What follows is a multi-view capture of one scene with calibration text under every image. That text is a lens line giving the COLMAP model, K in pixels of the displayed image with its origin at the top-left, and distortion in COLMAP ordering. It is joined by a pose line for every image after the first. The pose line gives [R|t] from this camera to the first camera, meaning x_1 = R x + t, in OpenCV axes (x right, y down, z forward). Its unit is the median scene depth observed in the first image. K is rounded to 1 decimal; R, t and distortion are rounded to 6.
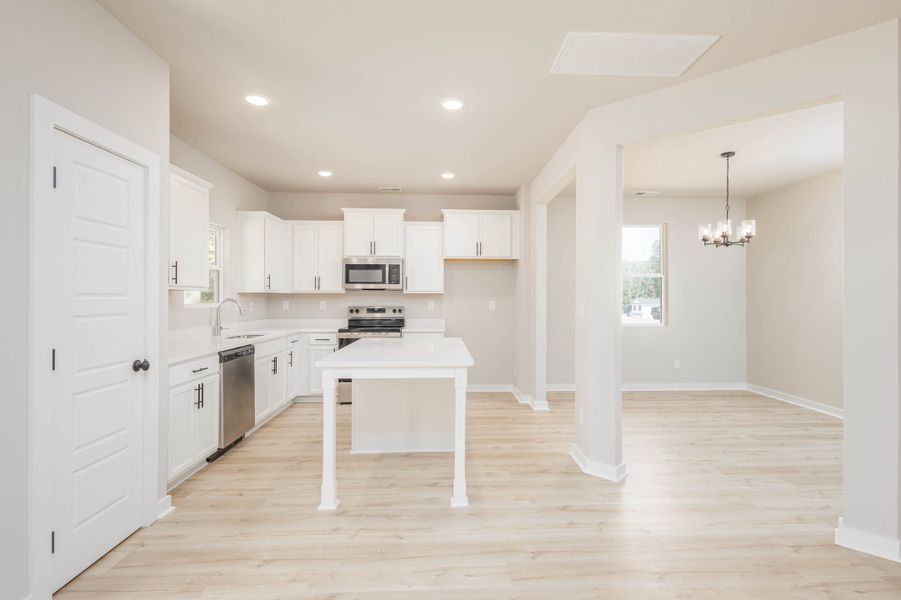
lens RADIAL K [[452.8, 0, 455.6], [0, 452.8, 299.6], [0, 0, 1]] dist [-0.002370, 0.000346]
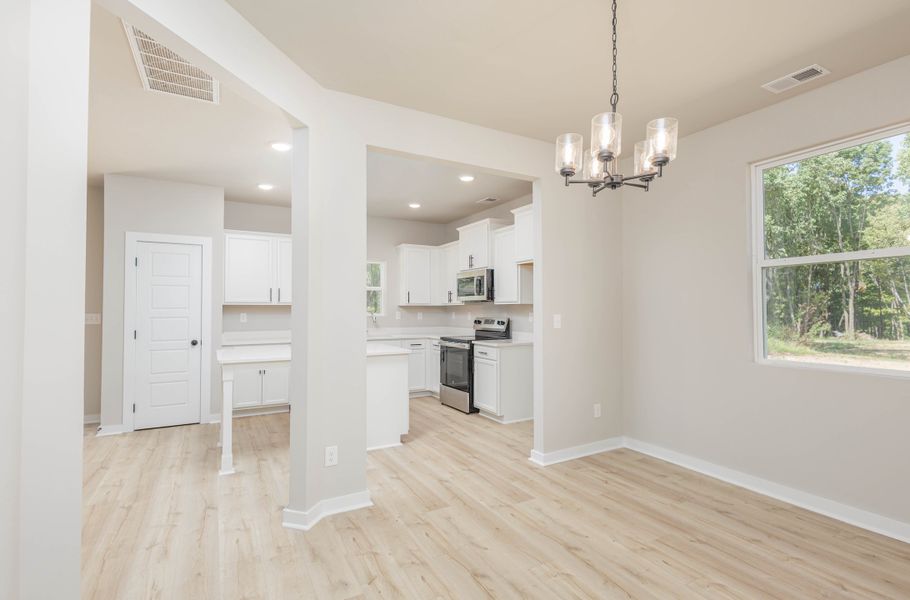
lens RADIAL K [[433.1, 0, 451.6], [0, 433.1, 313.4], [0, 0, 1]] dist [0.009393, -0.000882]
pose [[0.440653, 0.014691, -0.897558, 0.832102], [-0.002052, 0.999880, 0.015358, -0.013012], [0.897675, -0.004926, 0.440630, 0.619260]]
